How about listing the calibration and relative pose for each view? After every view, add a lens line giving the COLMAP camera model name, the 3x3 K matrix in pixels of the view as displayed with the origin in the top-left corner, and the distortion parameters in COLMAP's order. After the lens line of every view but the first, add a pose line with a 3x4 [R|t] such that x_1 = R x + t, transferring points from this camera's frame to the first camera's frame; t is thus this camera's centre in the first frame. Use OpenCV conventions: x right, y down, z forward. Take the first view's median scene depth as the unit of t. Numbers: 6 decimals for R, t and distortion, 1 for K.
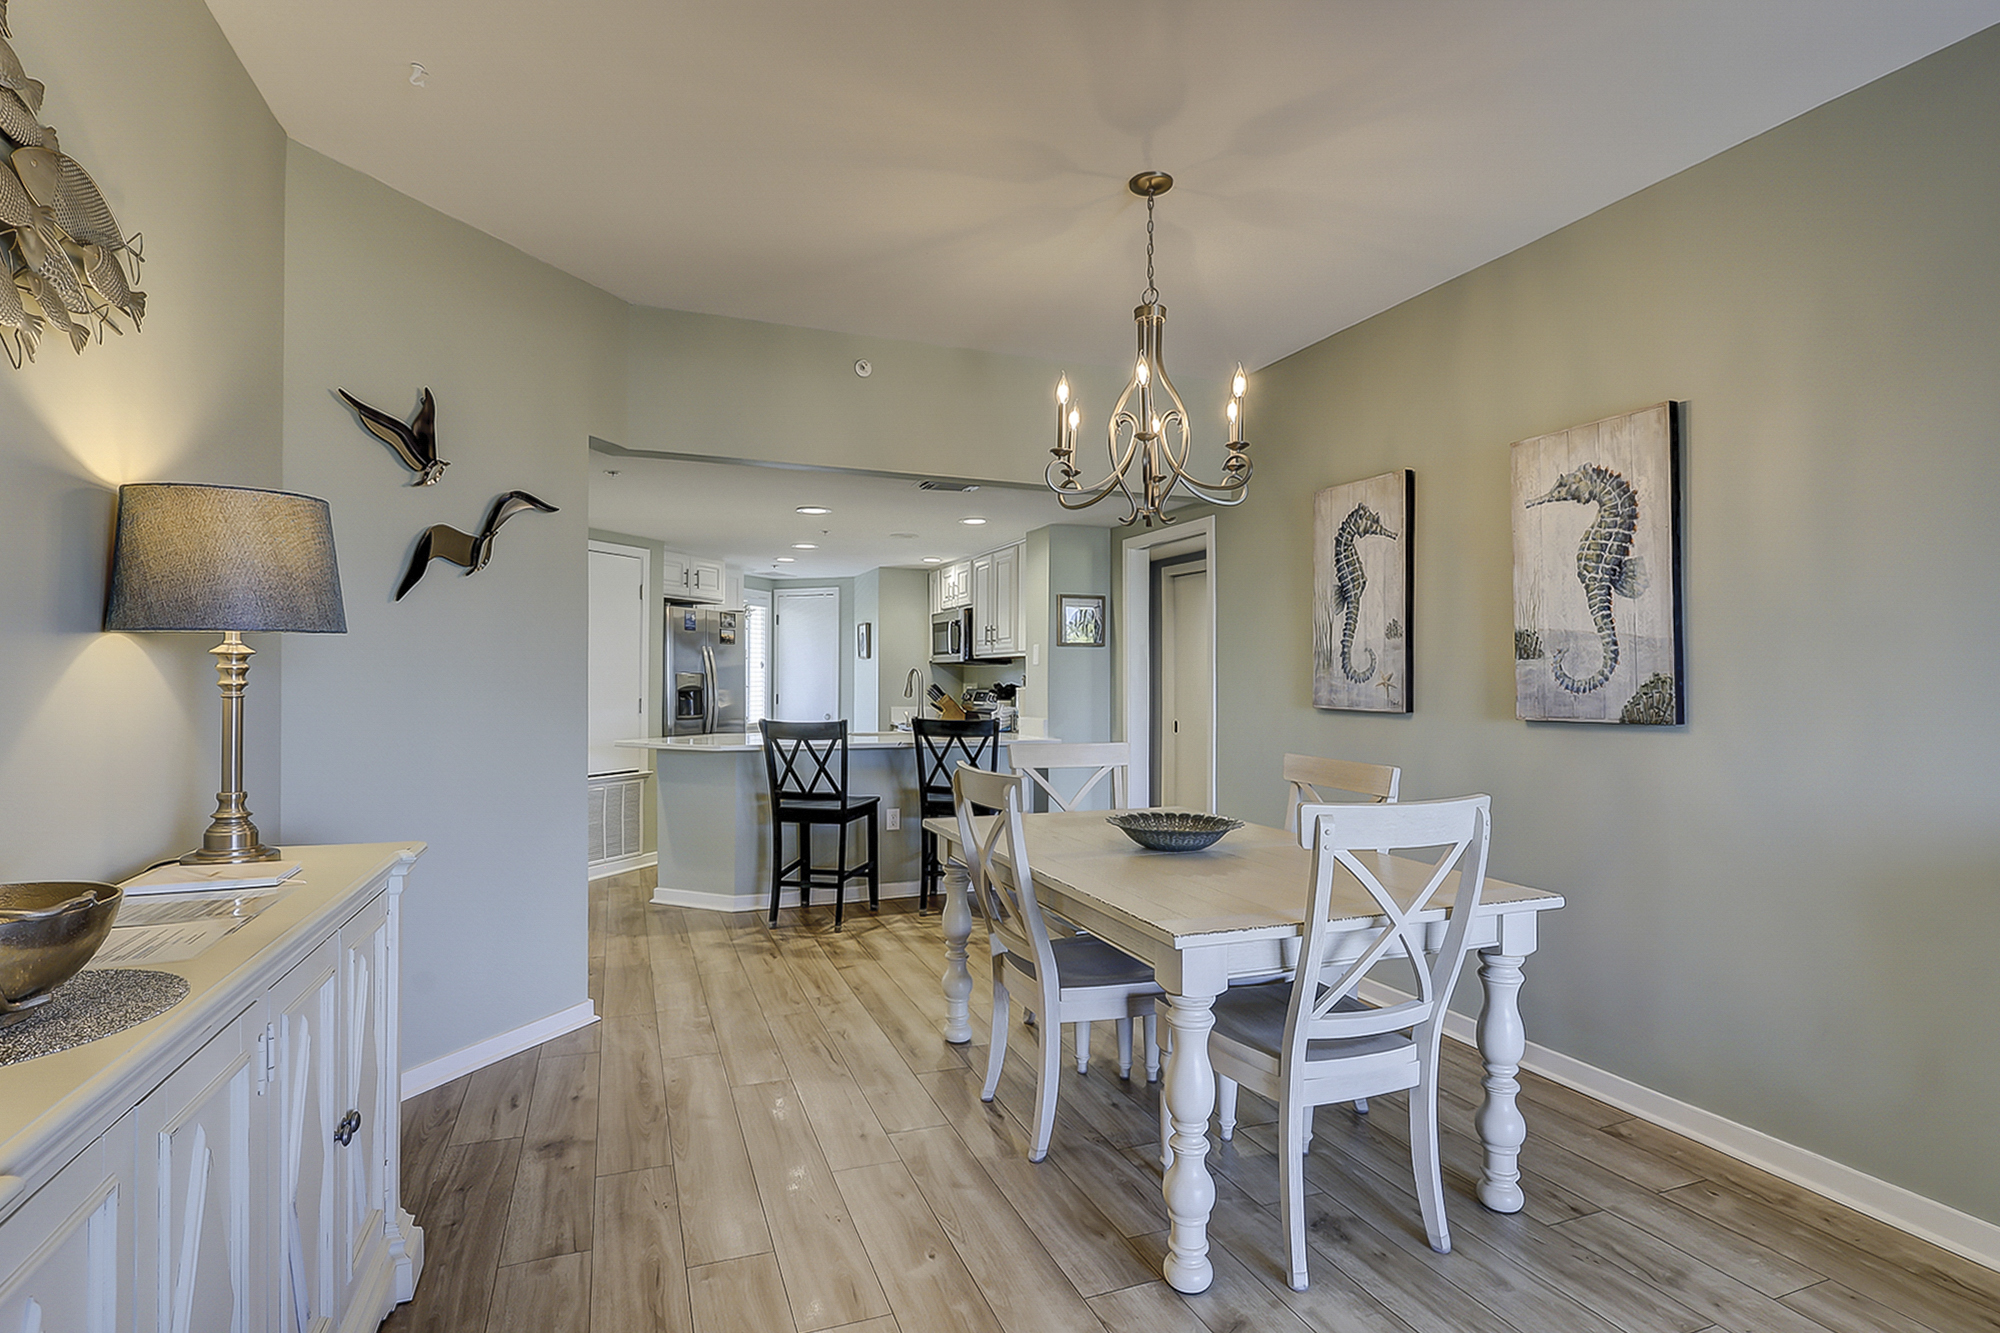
lens RADIAL K [[969.8, 0, 1000.0], [0, 969.8, 666.5], [0, 0, 1]] dist [0.002386, 0.000664]
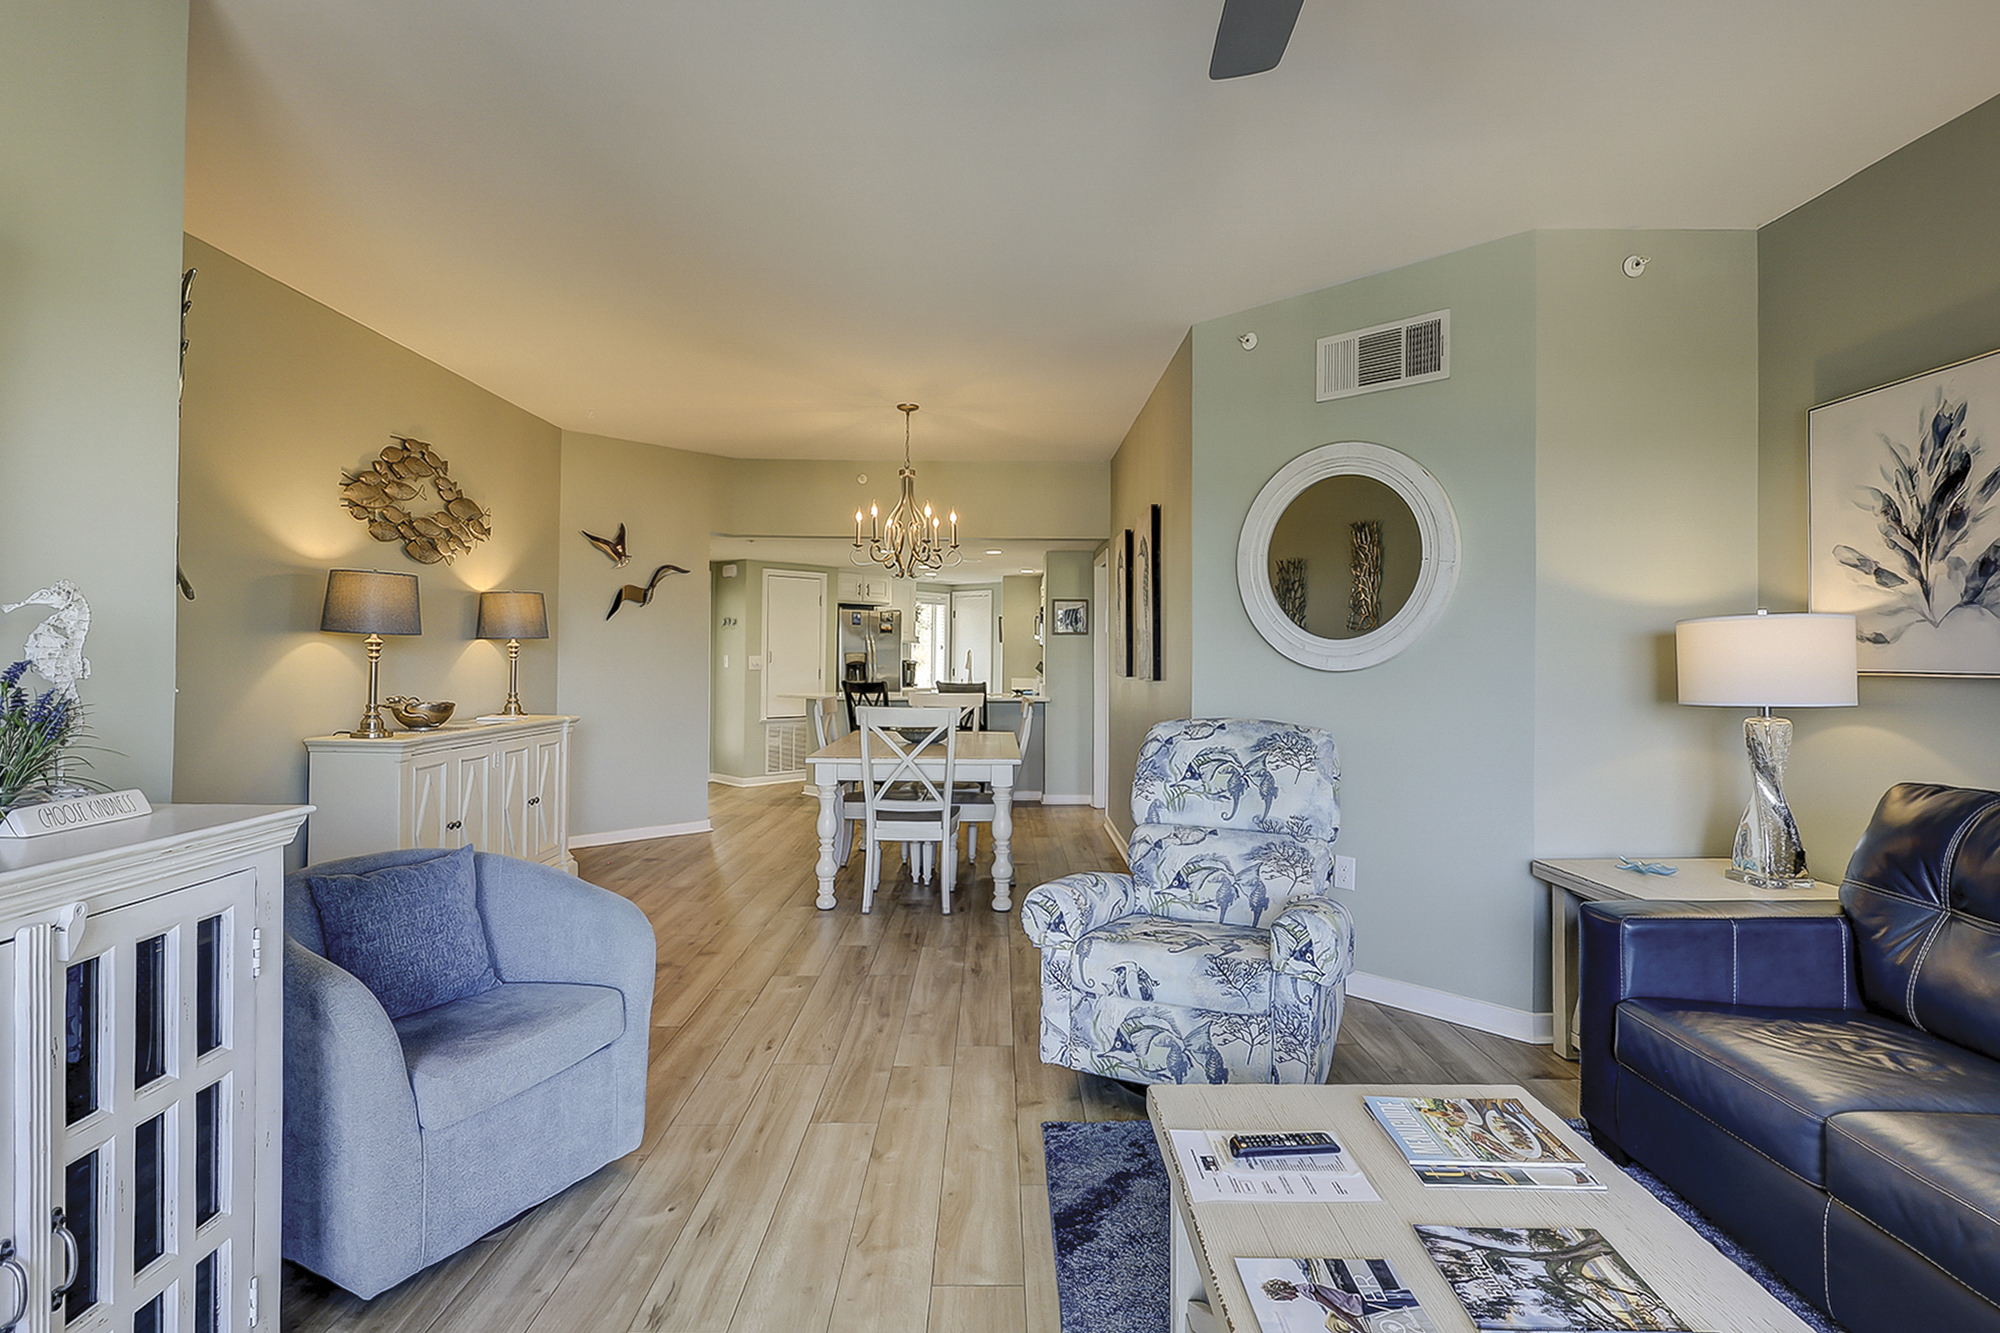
lens RADIAL K [[940.9, 0, 1001.7], [0, 940.9, 630.9], [0, 0, 1]] dist [-0.000140, 0.000025]
pose [[0.938113, -0.006511, -0.346268, 0.988885], [0.000135, 0.999830, -0.018434, -0.002663], [0.346329, 0.017246, 0.937954, -0.726404]]
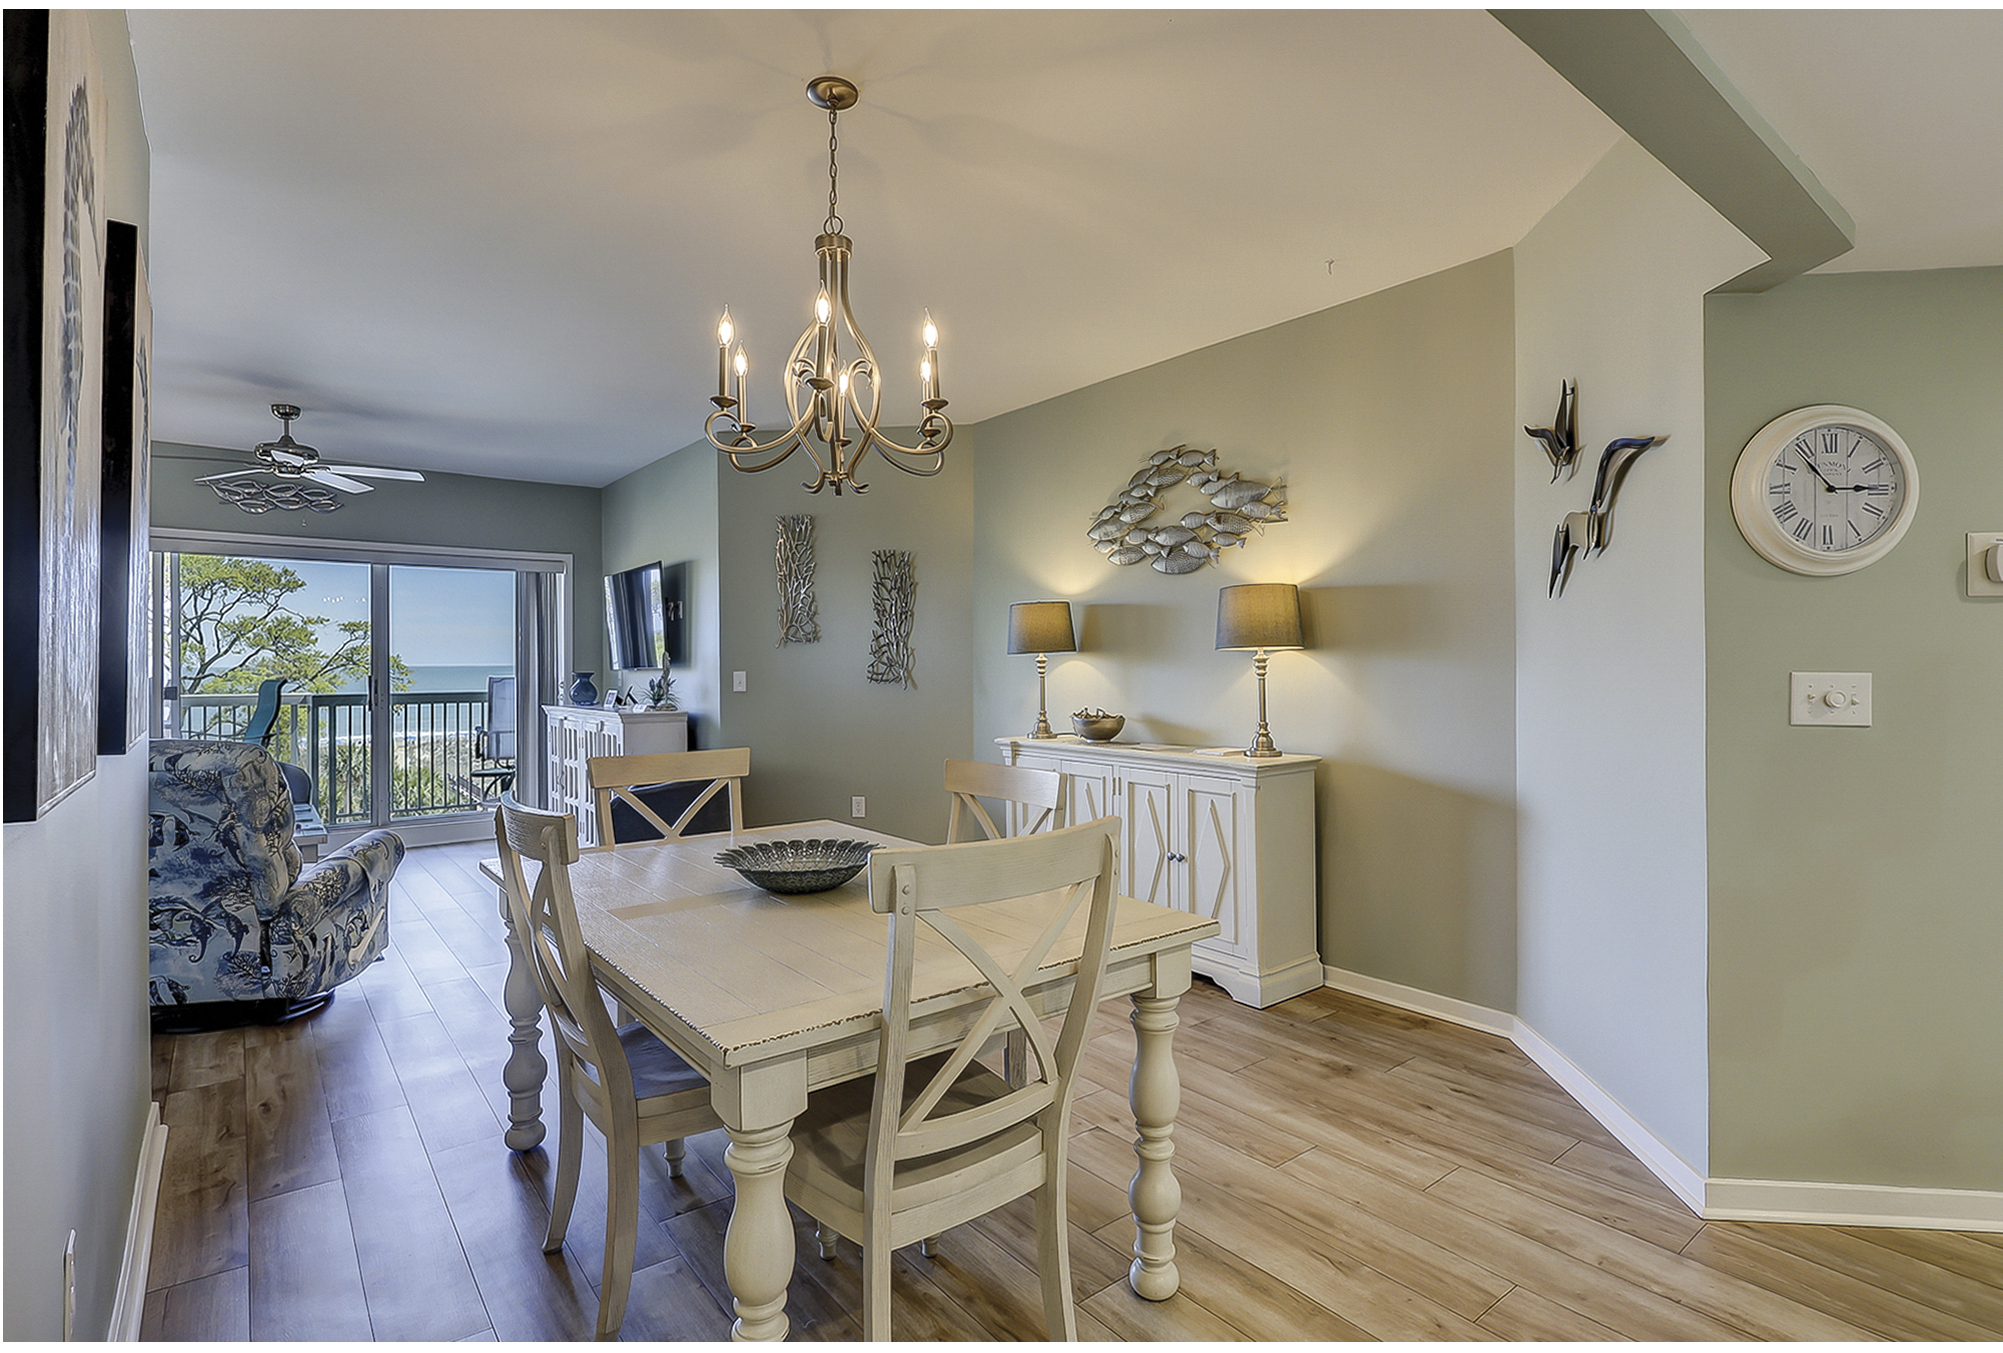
lens RADIAL K [[971.7, 0, 992.5], [0, 971.7, 670.2], [0, 0, 1]] dist [-0.000172, -0.000083]
pose [[-0.956656, 0.002056, -0.291213, 0.263562], [0.001912, 0.999998, 0.000778, 0.006571], [0.291214, 0.000188, -0.956658, 1.812689]]
